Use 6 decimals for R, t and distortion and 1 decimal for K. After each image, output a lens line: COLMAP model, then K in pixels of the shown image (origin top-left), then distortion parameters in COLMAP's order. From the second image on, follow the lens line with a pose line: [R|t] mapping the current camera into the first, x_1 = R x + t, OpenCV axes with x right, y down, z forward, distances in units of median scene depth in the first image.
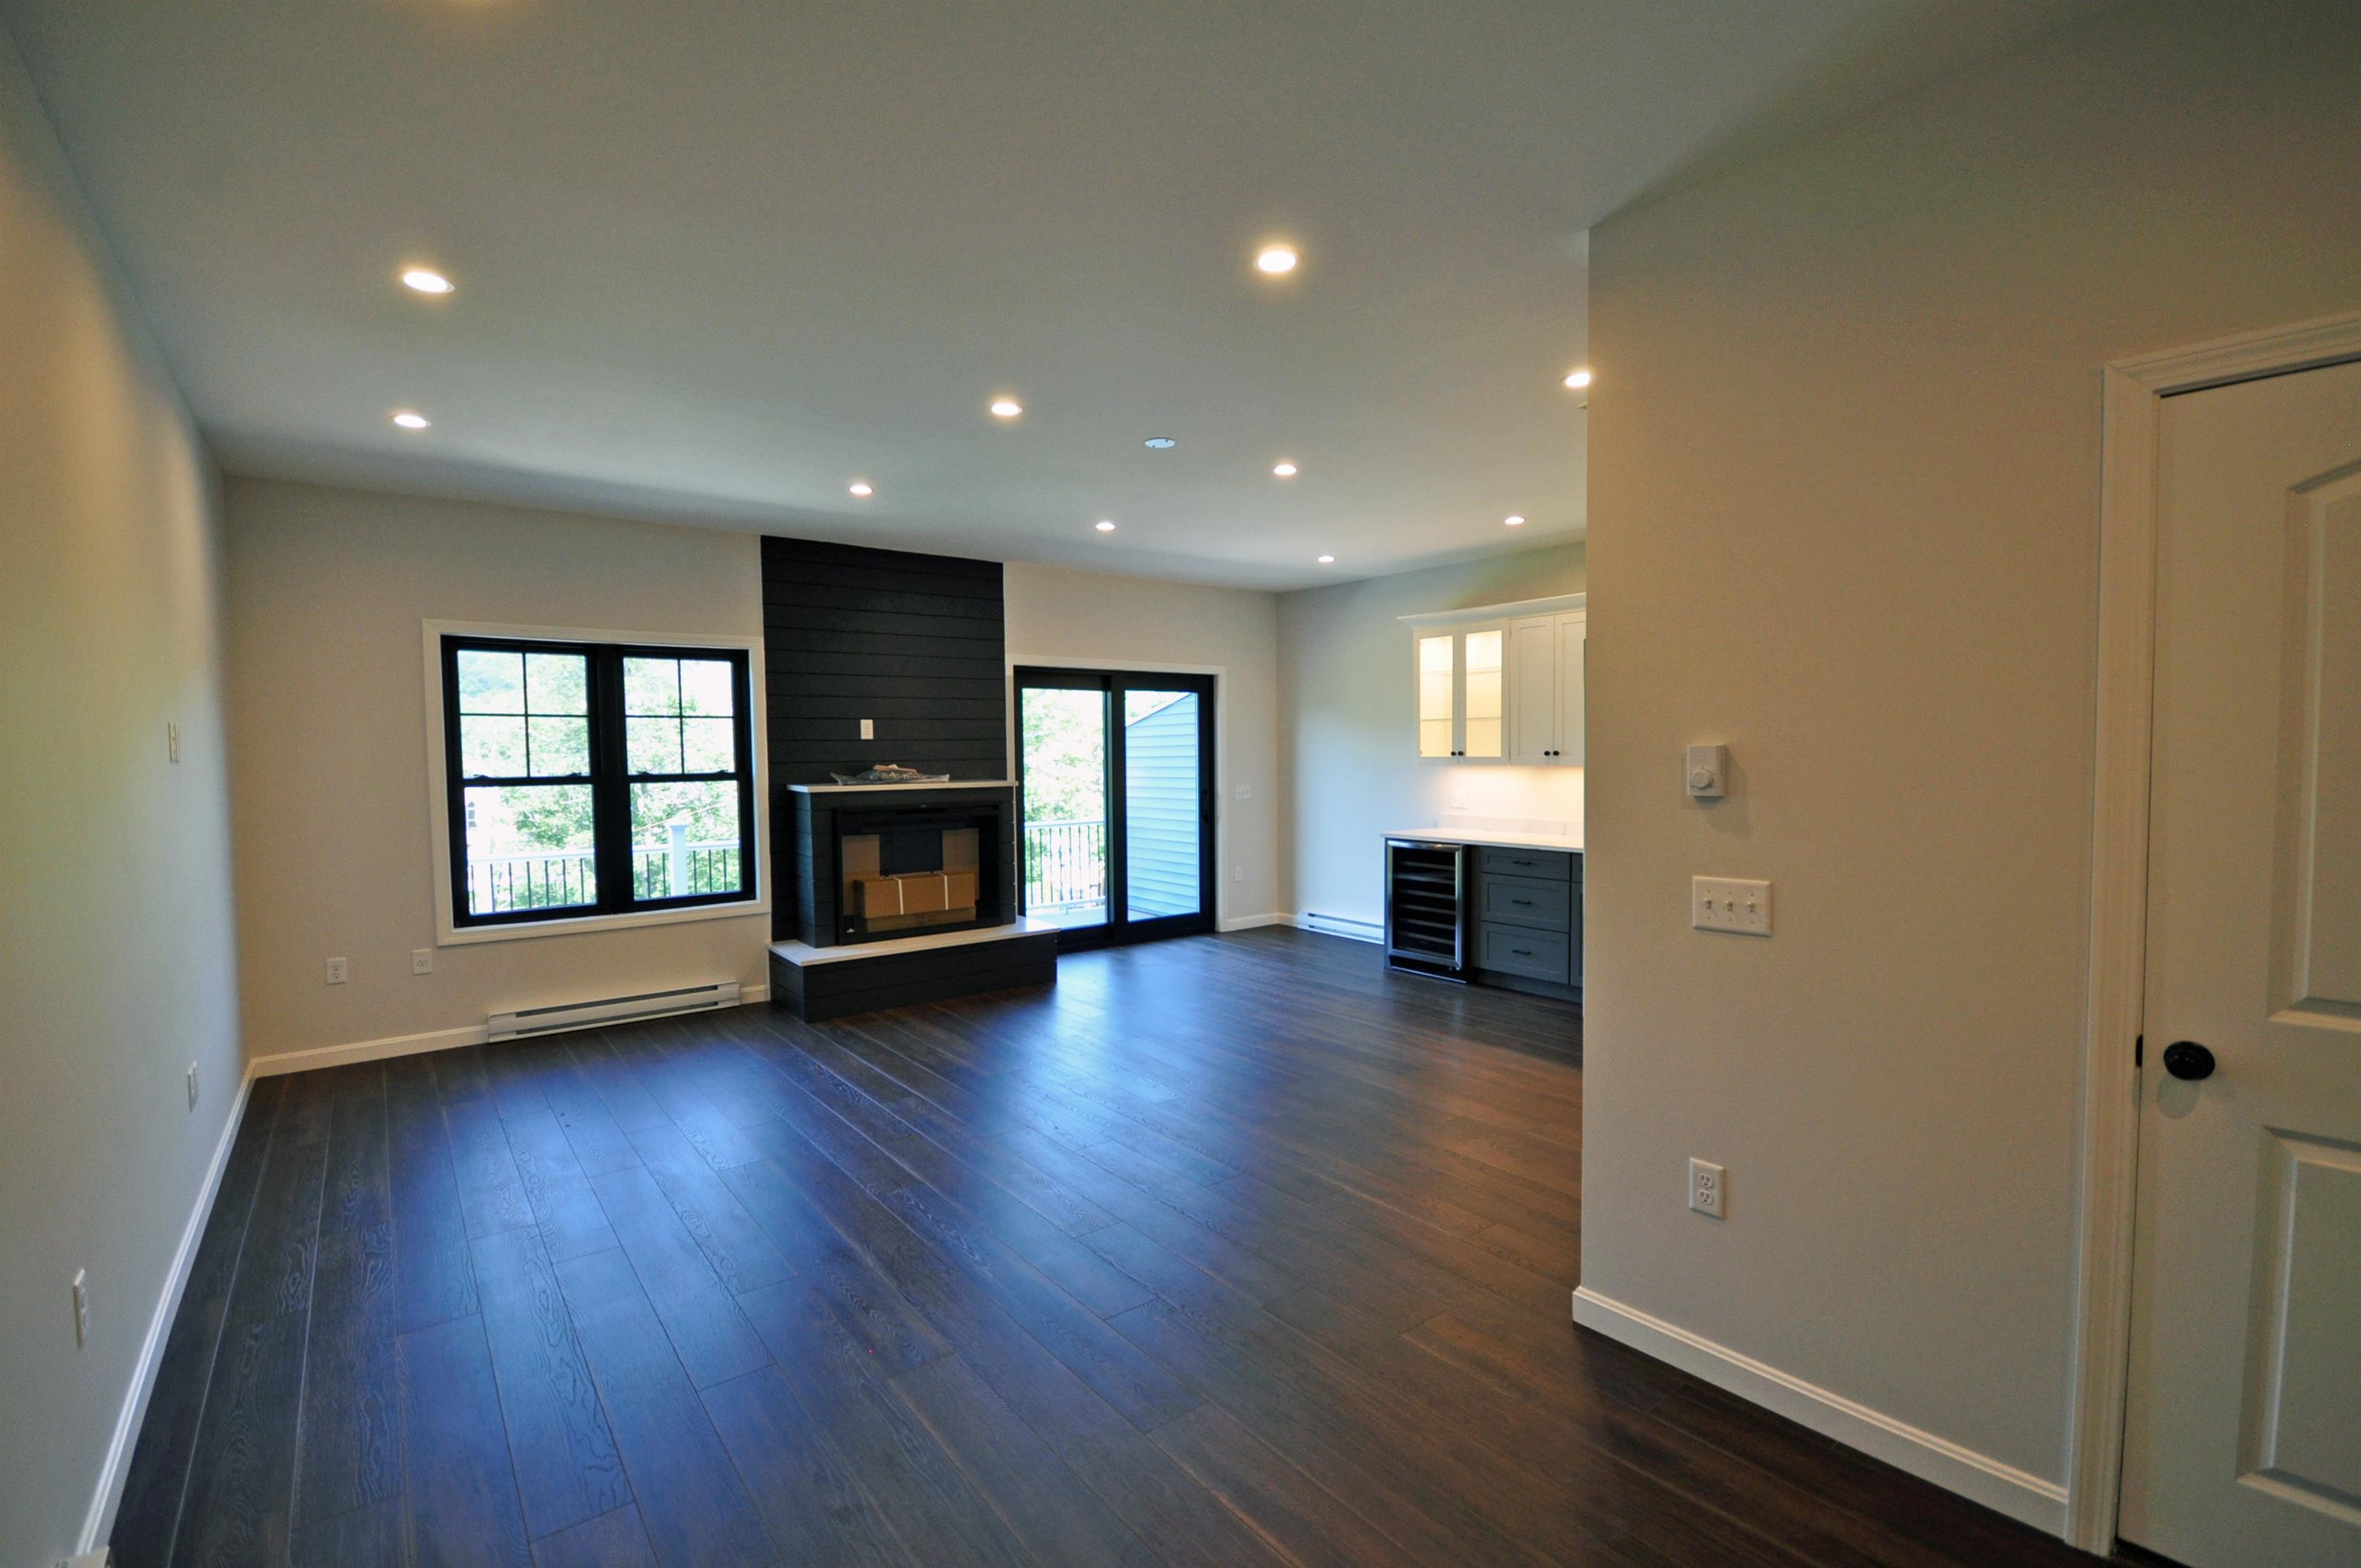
lens RADIAL K [[1041.0, 0, 1169.9], [0, 1041.0, 787.0], [0, 0, 1]] dist [-0.001524, -0.000180]
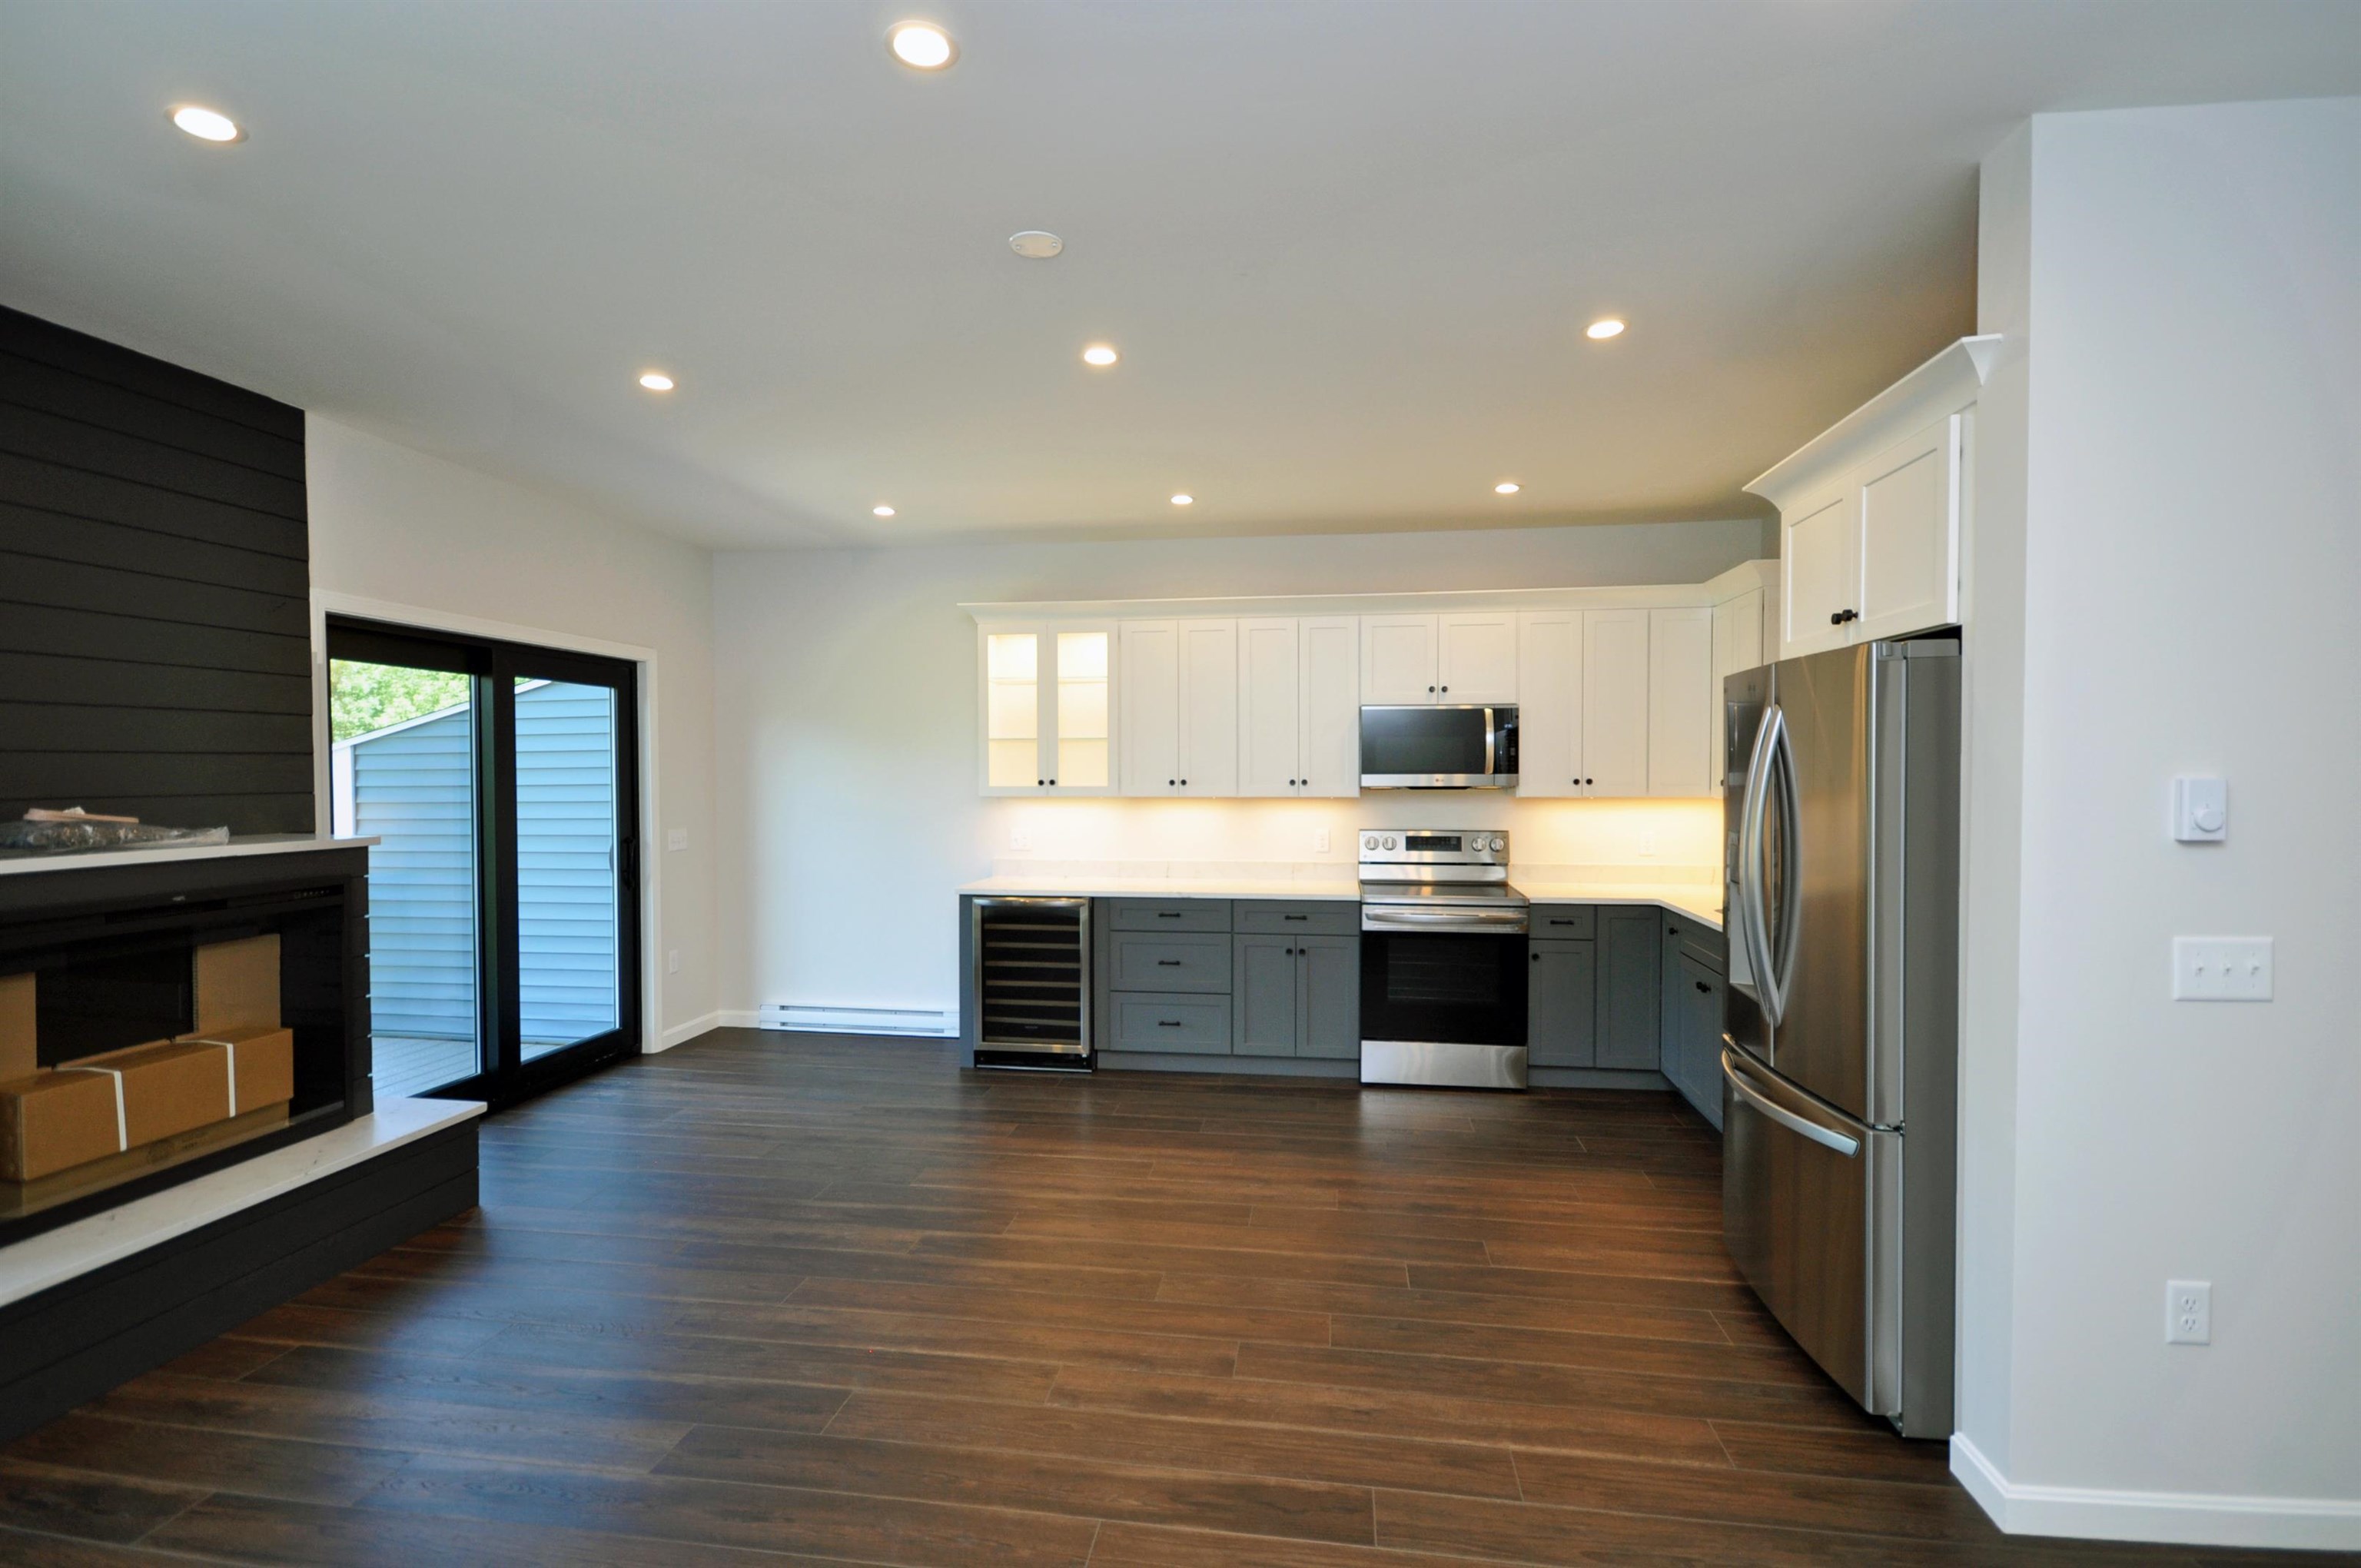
lens RADIAL K [[1104.5, 0, 1164.7], [0, 1104.5, 794.4], [0, 0, 1]] dist [-0.002571, -0.000437]
pose [[0.722831, -0.007590, 0.690983, -0.241883], [0.020430, 0.999737, -0.010390, -0.012400], [-0.690723, 0.021627, 0.722796, 0.329001]]
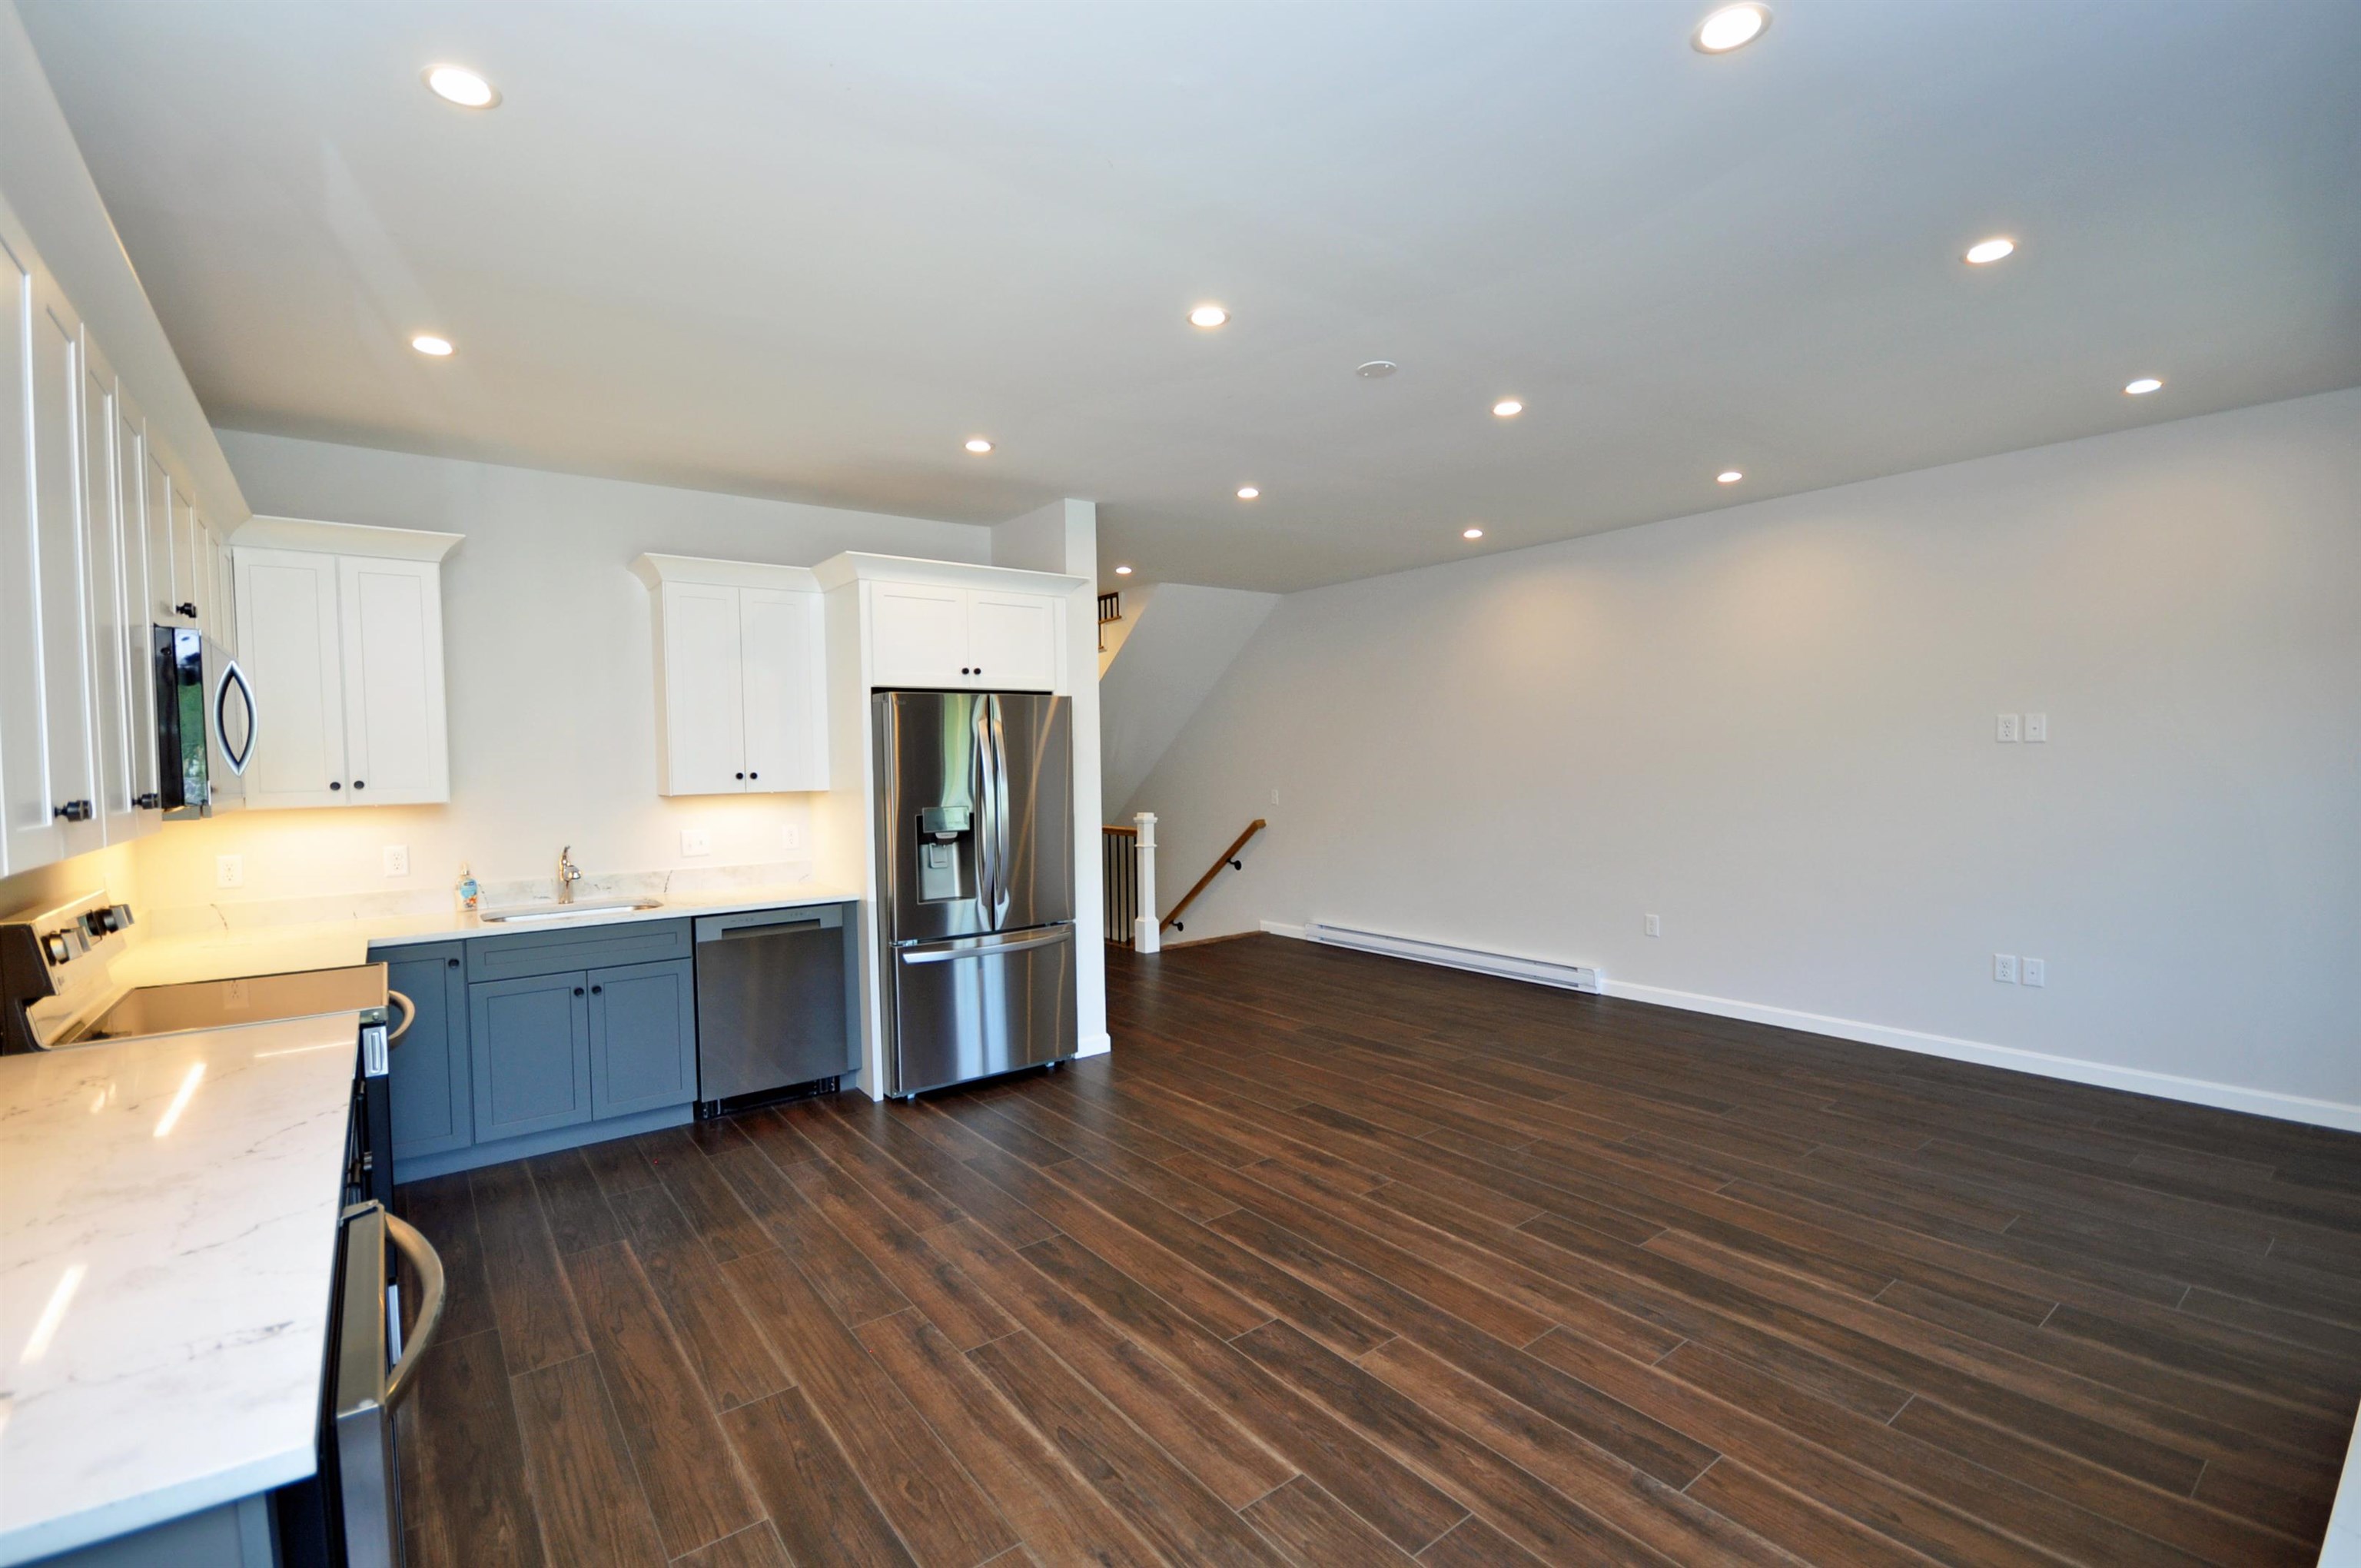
lens RADIAL K [[1039.4, 0, 1172.9], [0, 1039.4, 794.3], [0, 0, 1]] dist [-0.001443, -0.000585]
pose [[-0.999627, 0.027284, 0.000932, 0.096734], [0.027278, 0.996857, 0.074377, -0.044111], [0.001100, 0.074375, -0.997230, 1.149807]]
